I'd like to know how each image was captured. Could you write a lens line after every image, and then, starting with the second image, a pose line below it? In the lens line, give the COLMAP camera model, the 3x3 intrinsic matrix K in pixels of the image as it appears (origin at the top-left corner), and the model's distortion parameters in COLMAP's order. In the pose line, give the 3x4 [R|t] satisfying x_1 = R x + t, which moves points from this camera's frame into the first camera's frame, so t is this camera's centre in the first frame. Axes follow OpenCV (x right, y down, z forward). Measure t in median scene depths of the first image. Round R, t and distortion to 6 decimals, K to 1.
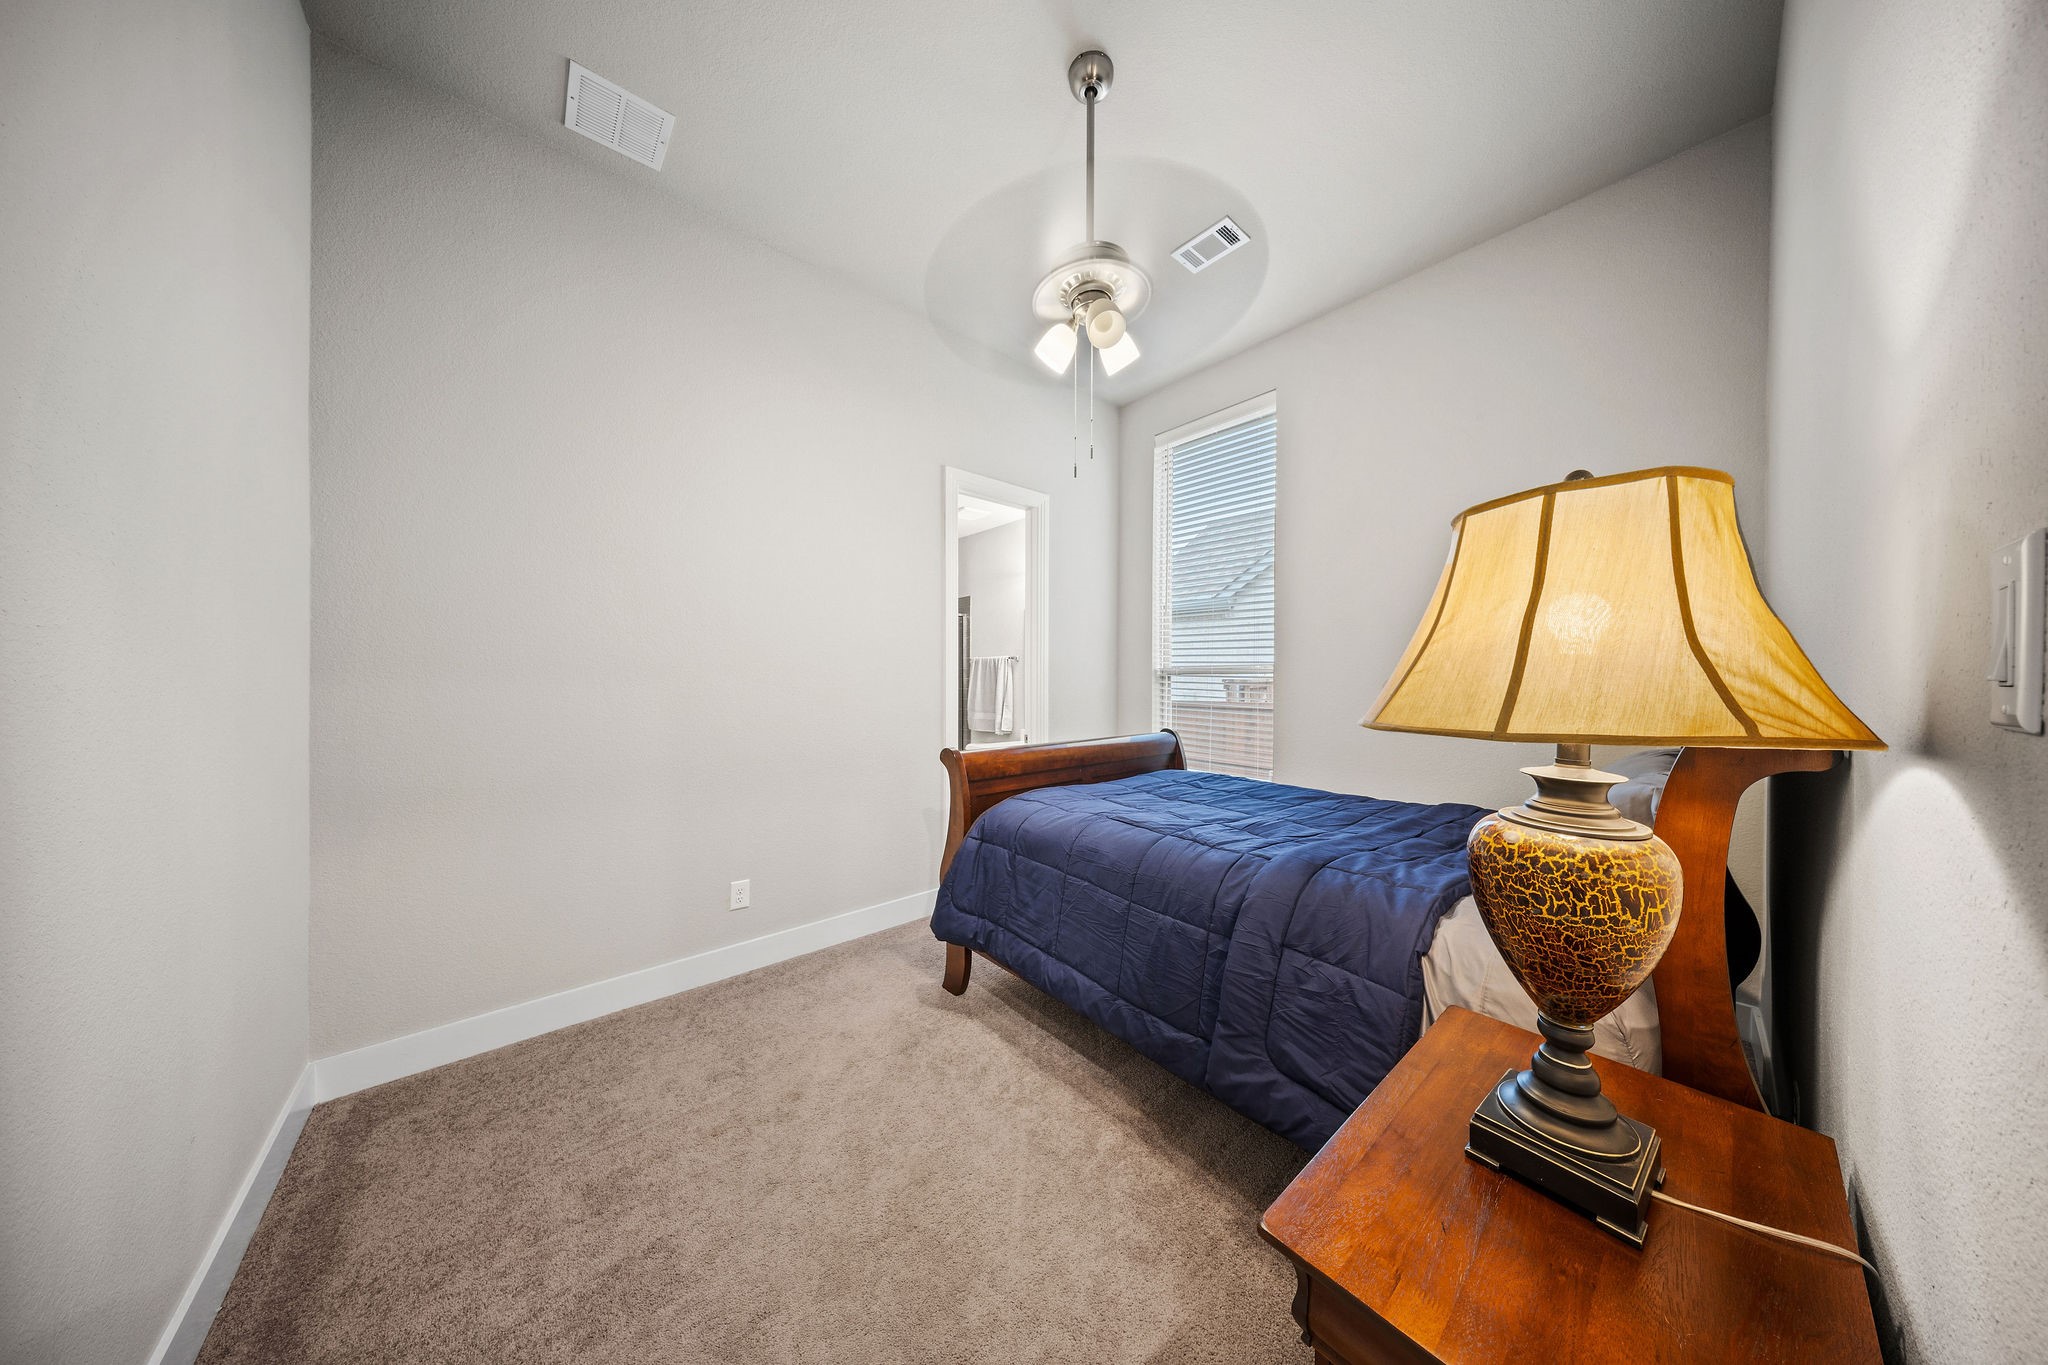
lens RADIAL K [[595.4, 0, 1030.8], [0, 595.4, 682.5], [0, 0, 1]] dist [-0.001561, -0.000191]
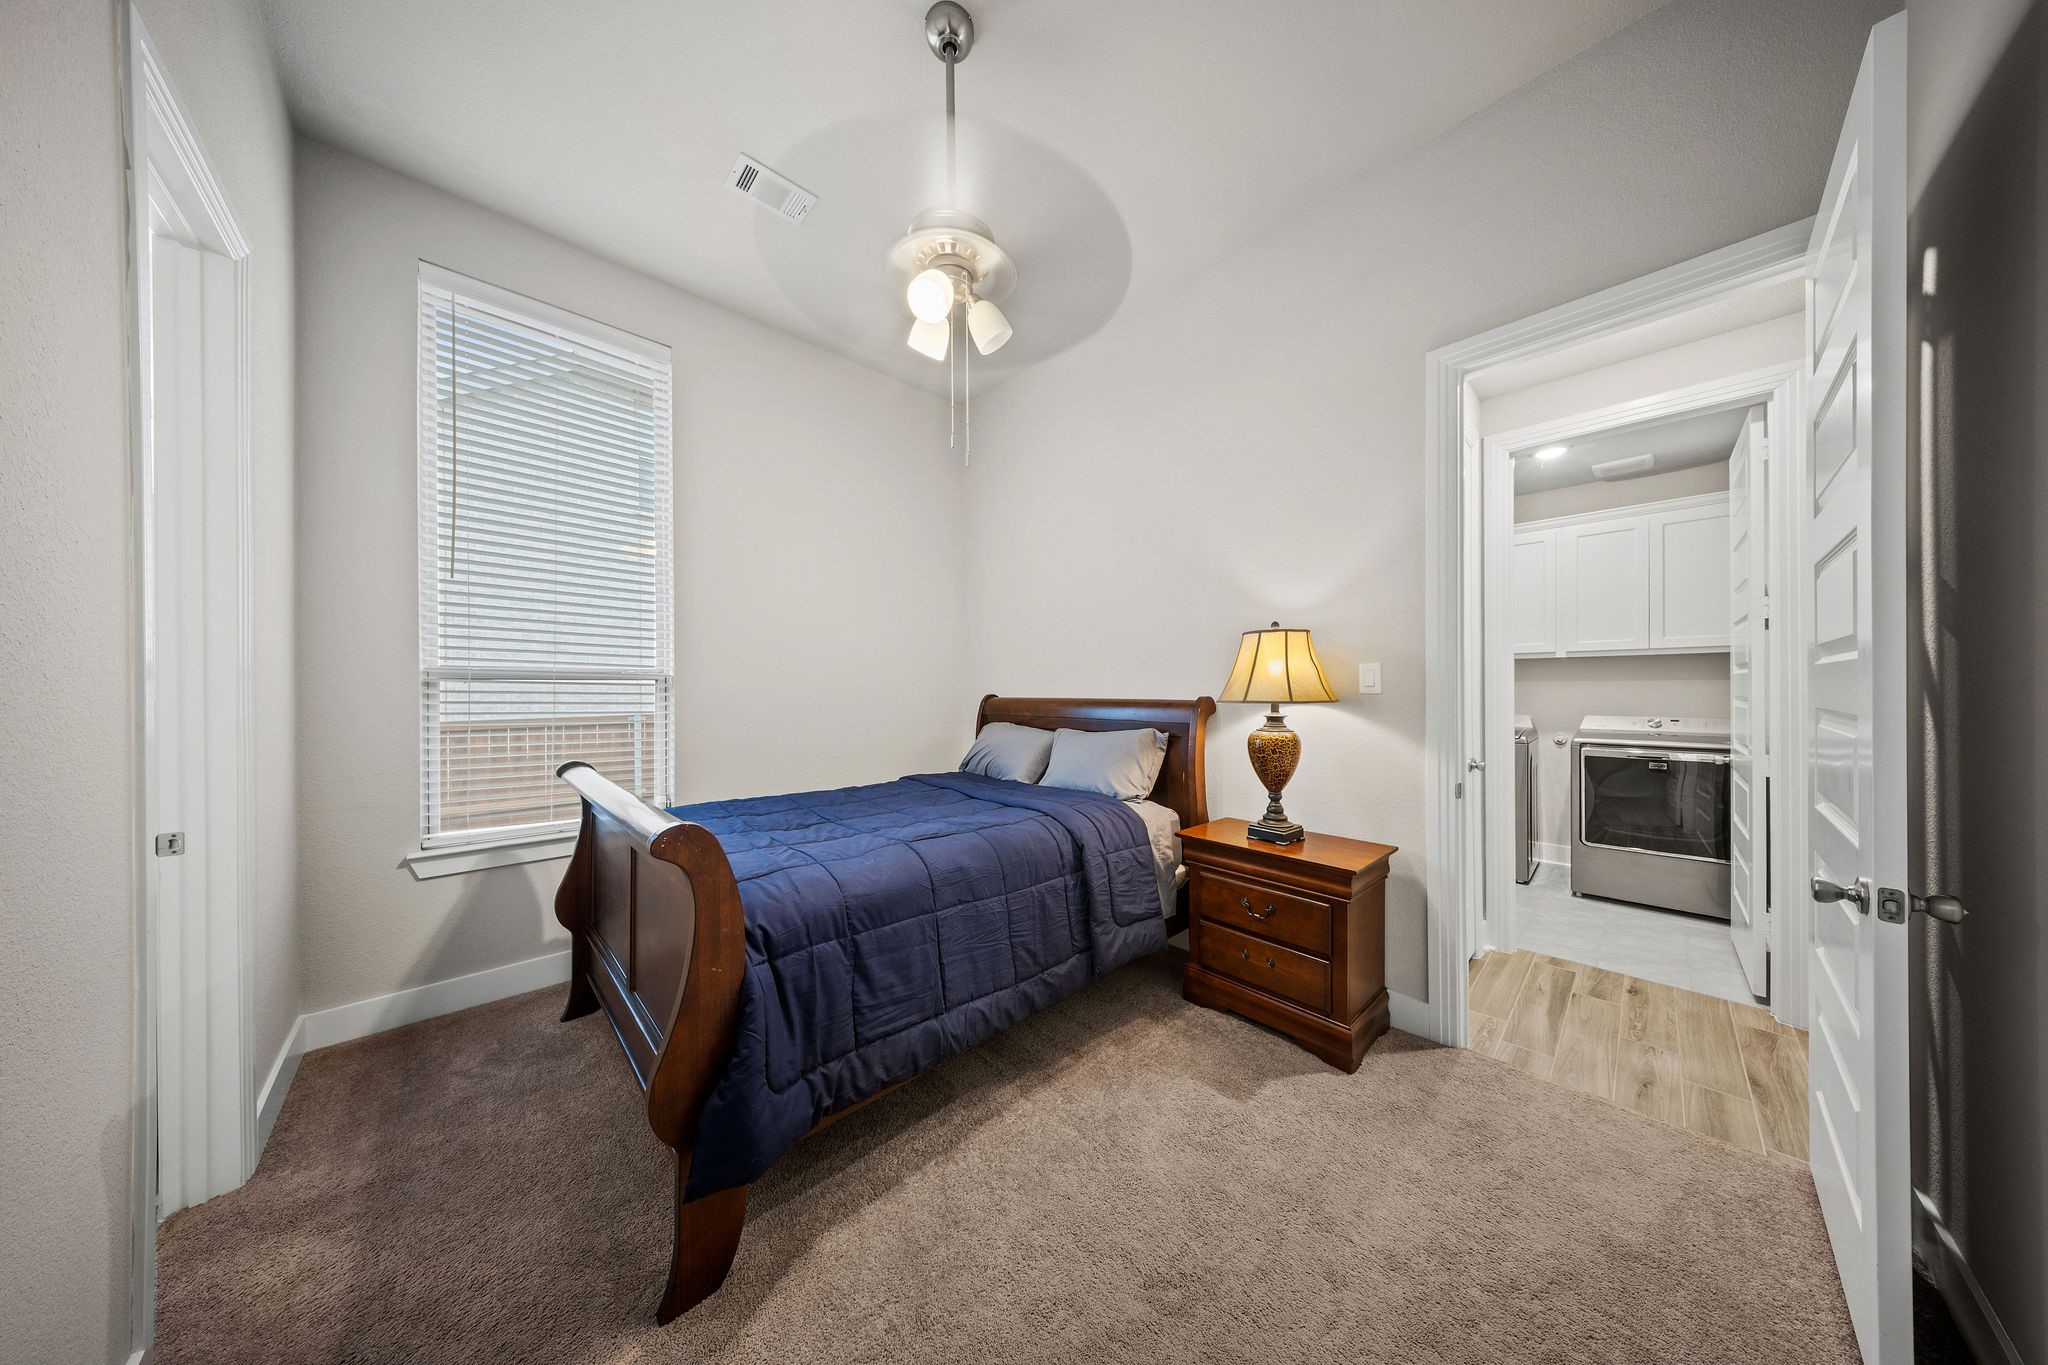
lens RADIAL K [[591.8, 0, 1023.0], [0, 591.8, 693.5], [0, 0, 1]] dist [-0.000014, -0.000023]
pose [[-0.039723, -0.019540, 0.999020, -0.760003], [0.009804, 0.999753, 0.019944, -0.009600], [-0.999163, 0.010587, -0.039522, 0.868552]]
